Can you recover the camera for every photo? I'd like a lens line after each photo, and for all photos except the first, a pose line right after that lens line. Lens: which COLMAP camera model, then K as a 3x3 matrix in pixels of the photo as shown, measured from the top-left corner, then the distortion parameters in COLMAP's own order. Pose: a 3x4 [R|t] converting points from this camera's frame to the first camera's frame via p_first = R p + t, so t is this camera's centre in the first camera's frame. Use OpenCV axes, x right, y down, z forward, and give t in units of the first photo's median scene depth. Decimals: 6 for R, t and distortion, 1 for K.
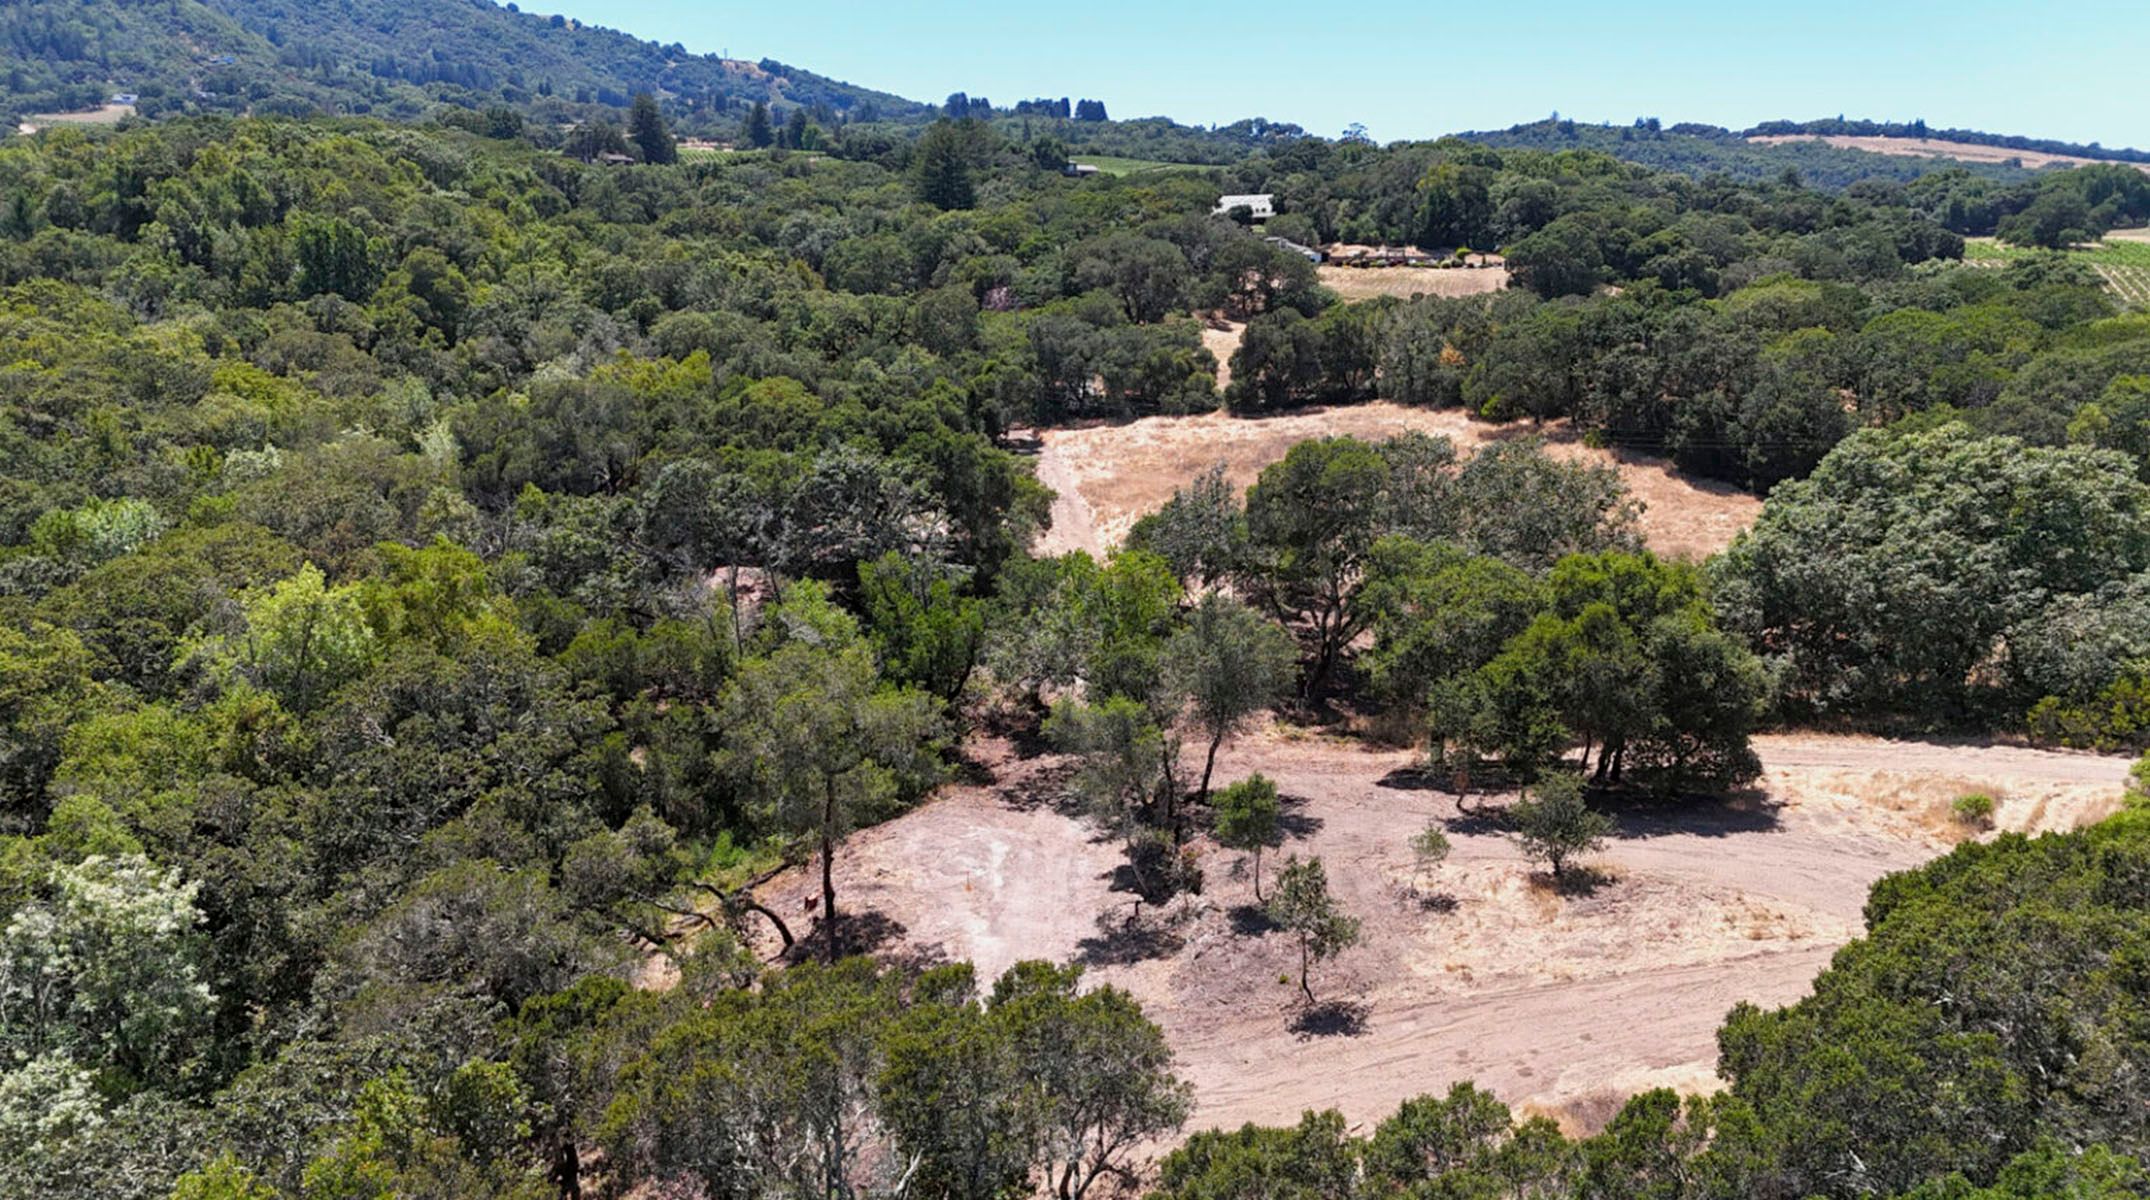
lens RADIAL K [[1575.4, 0, 1075.0], [0, 1575.4, 600.0], [0, 0, 1]] dist [0.059334, -0.048309]
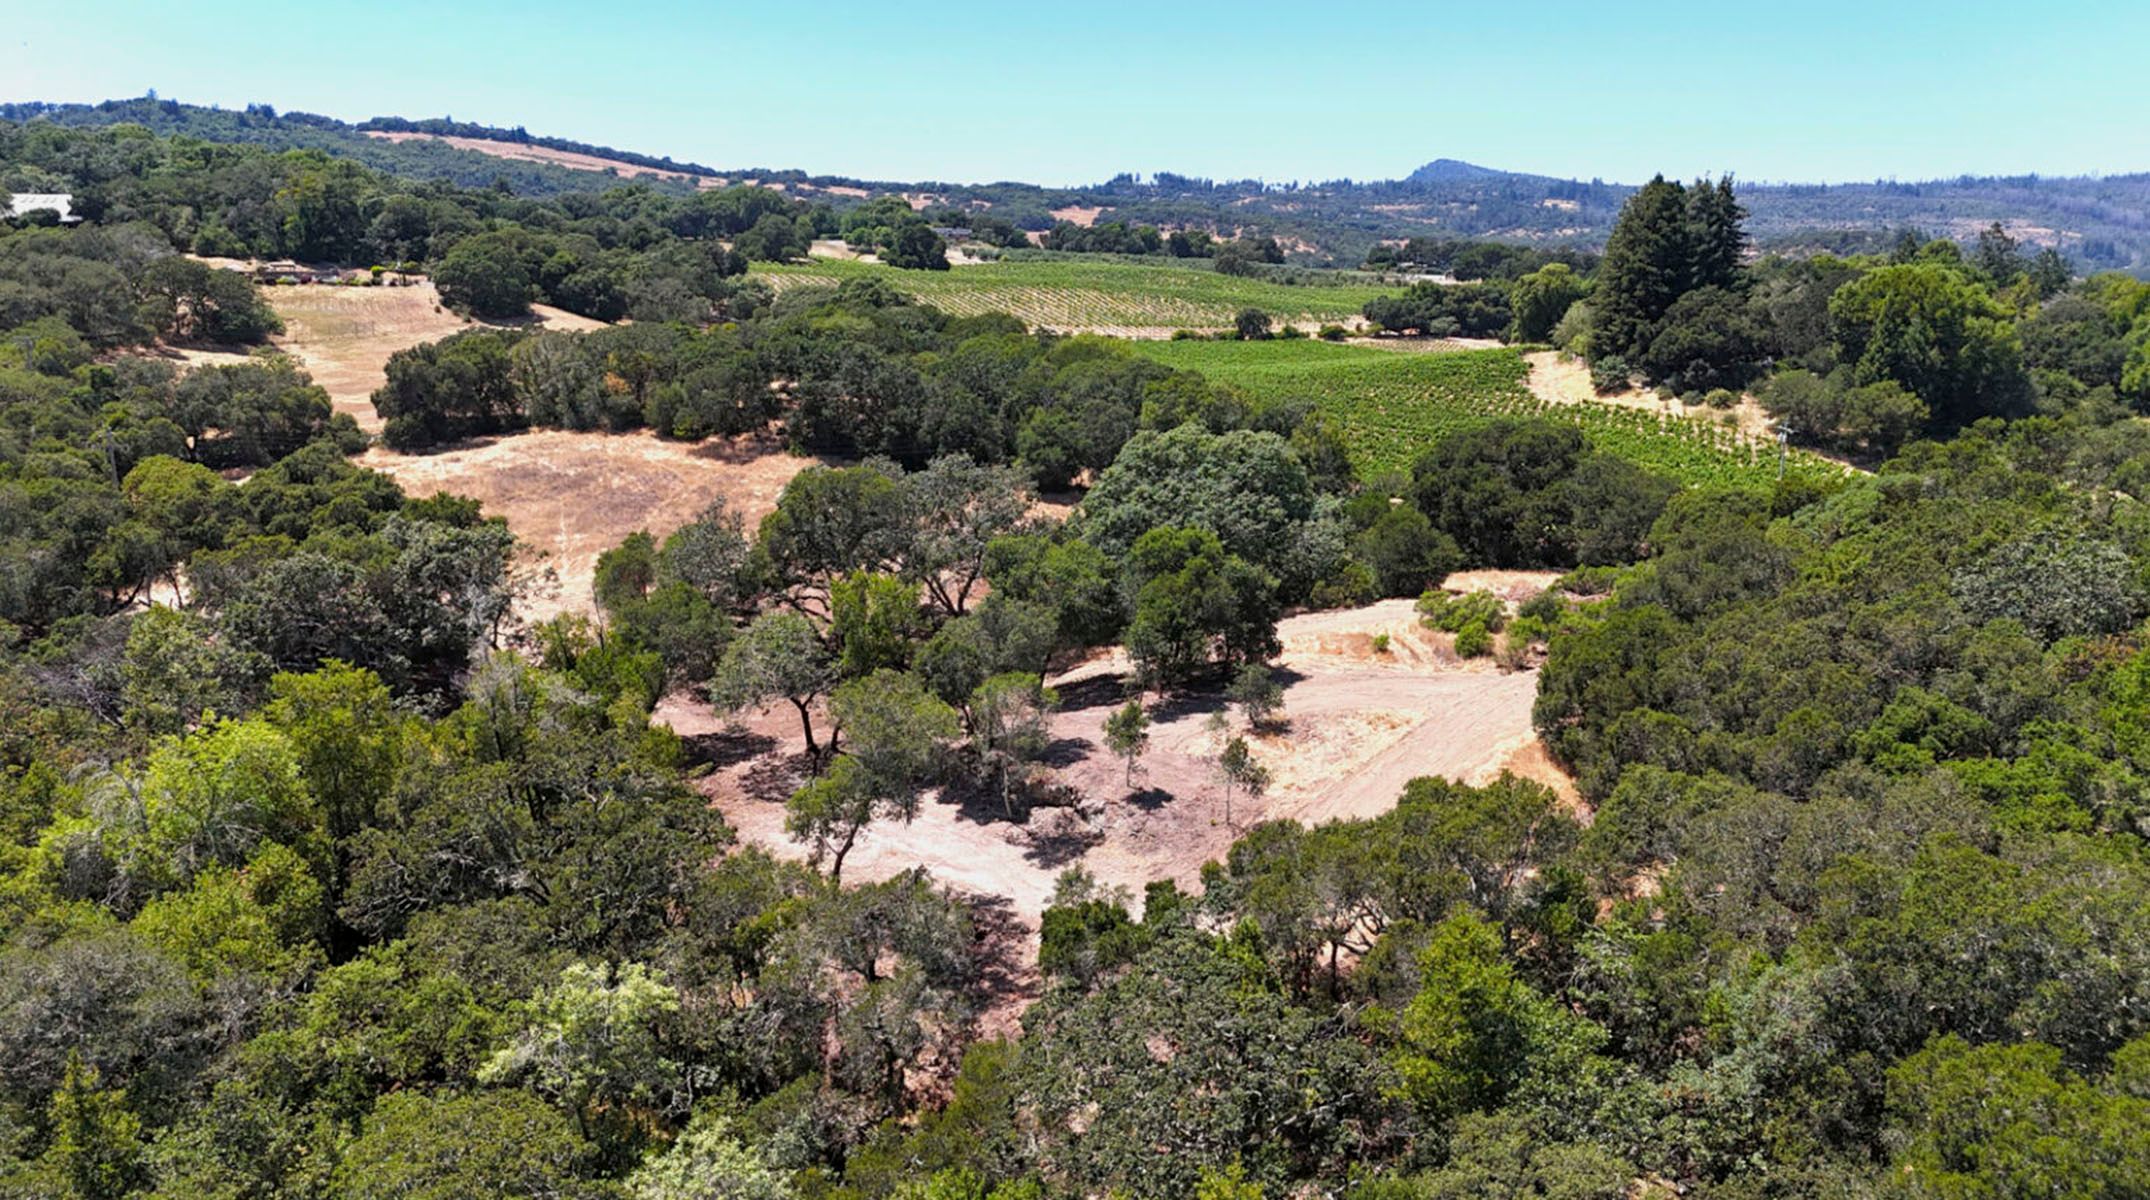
lens RADIAL K [[1575.4, 0, 1075.0], [0, 1575.4, 600.0], [0, 0, 1]] dist [0.059334, -0.048309]
pose [[0.687159, -0.153363, 0.710135, -0.163886], [0.149516, 0.986394, 0.068346, -0.015502], [-0.710955, 0.059212, 0.700740, 0.003265]]
